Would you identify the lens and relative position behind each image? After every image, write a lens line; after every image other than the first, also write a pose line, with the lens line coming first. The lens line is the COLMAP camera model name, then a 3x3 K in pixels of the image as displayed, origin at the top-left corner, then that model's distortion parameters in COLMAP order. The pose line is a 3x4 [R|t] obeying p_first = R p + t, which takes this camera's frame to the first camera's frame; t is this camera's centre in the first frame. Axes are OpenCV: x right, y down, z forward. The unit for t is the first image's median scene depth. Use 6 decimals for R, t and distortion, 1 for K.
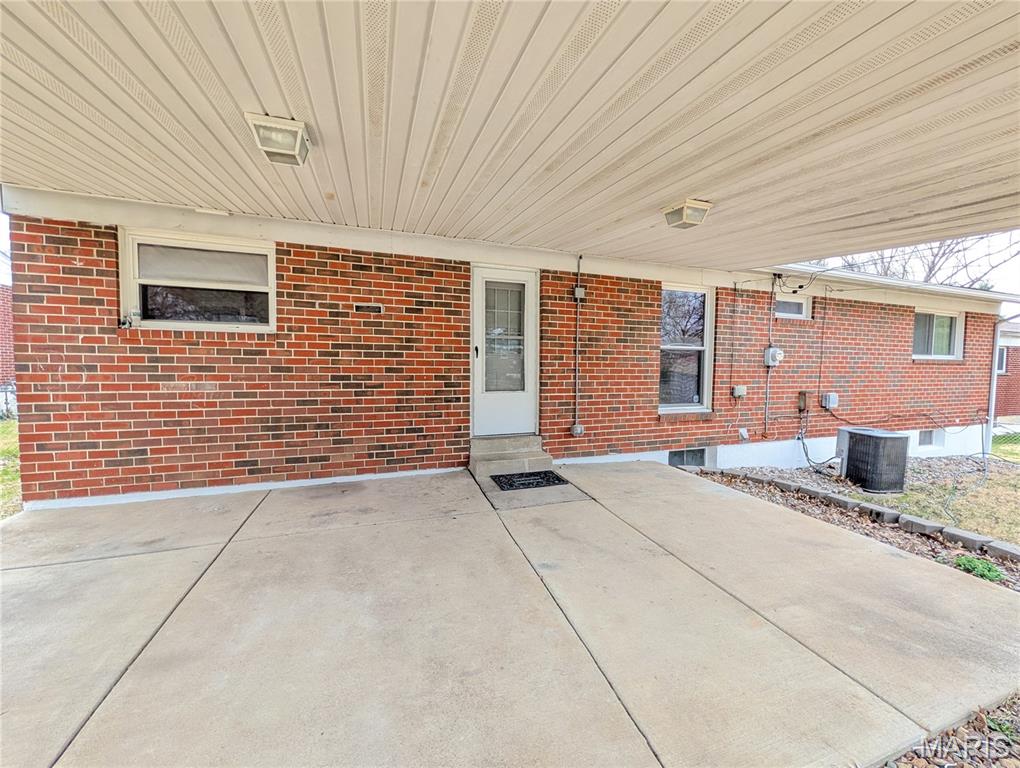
lens RADIAL K [[385.6, 0, 512.1], [0, 385.6, 383.7], [0, 0, 1]] dist [0.000565, -0.000022]
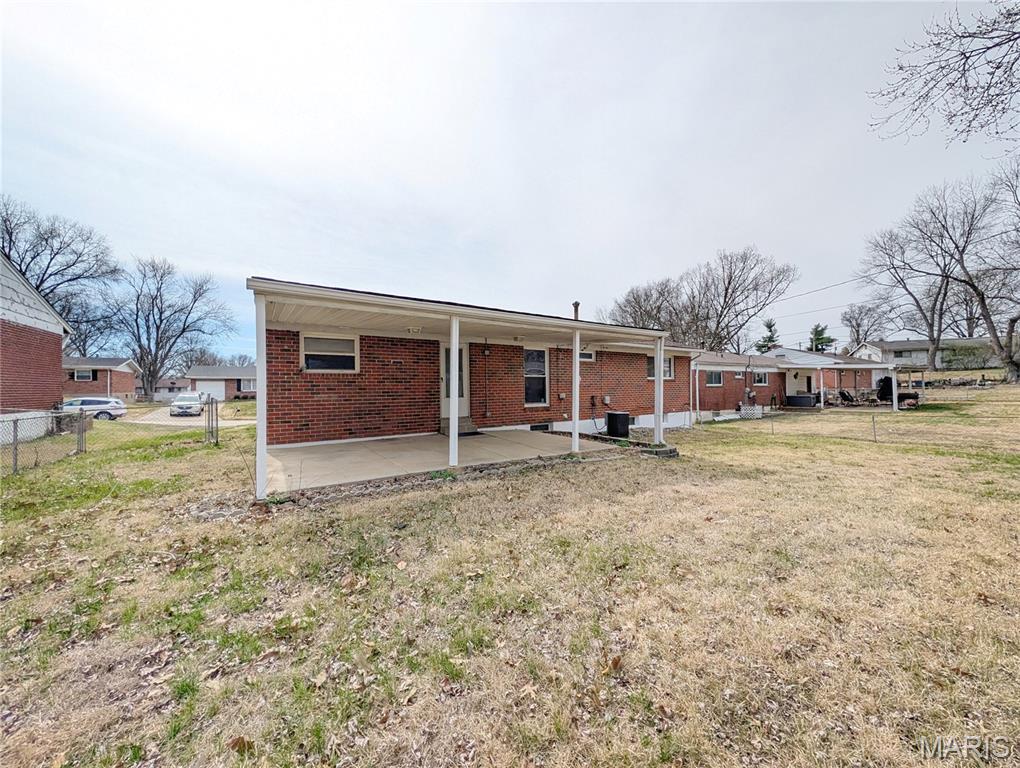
lens RADIAL K [[385.6, 0, 512.1], [0, 385.6, 383.7], [0, 0, 1]] dist [0.000565, -0.000022]
pose [[0.969062, -0.019879, 0.246017, -0.225879], [0.035611, 0.997583, -0.059664, 0.078406], [-0.244236, 0.066580, 0.967427, -1.135141]]
